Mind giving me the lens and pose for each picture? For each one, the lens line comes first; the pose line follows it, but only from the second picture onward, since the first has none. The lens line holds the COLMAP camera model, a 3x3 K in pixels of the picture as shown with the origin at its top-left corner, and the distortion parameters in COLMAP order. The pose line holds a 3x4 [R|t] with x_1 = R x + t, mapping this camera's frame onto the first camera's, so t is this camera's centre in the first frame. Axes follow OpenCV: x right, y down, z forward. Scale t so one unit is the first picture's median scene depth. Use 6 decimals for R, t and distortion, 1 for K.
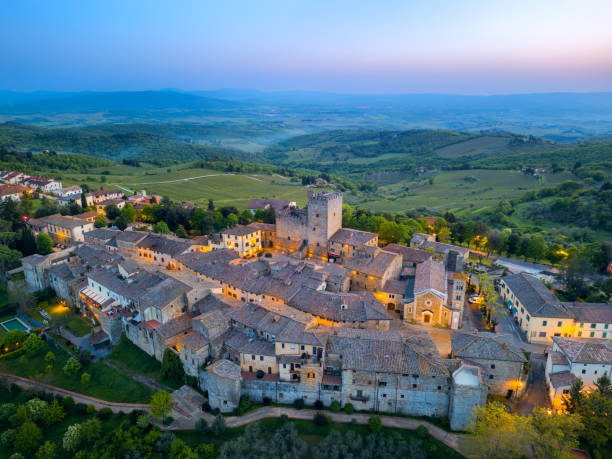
lens RADIAL K [[425.2, 0, 306.0], [0, 425.2, 229.5], [0, 0, 1]] dist [0.085162, -0.074783]
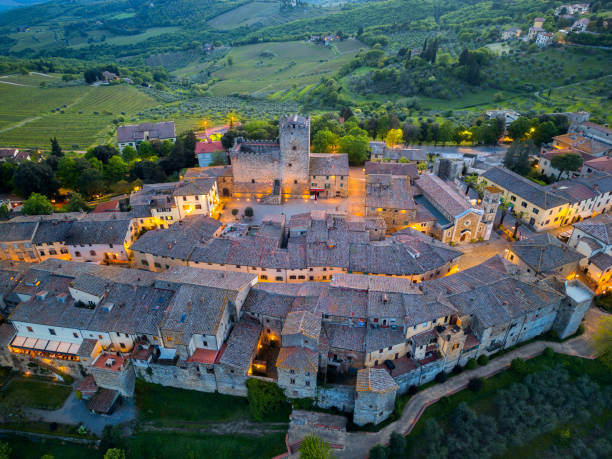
lens RADIAL K [[425.2, 0, 306.0], [0, 425.2, 229.5], [0, 0, 1]] dist [0.085162, -0.074783]
pose [[0.857963, -0.282682, 0.428941, -0.340522], [0.158041, 0.939732, 0.303194, -0.127652], [-0.488797, -0.192339, 0.850931, 0.253318]]
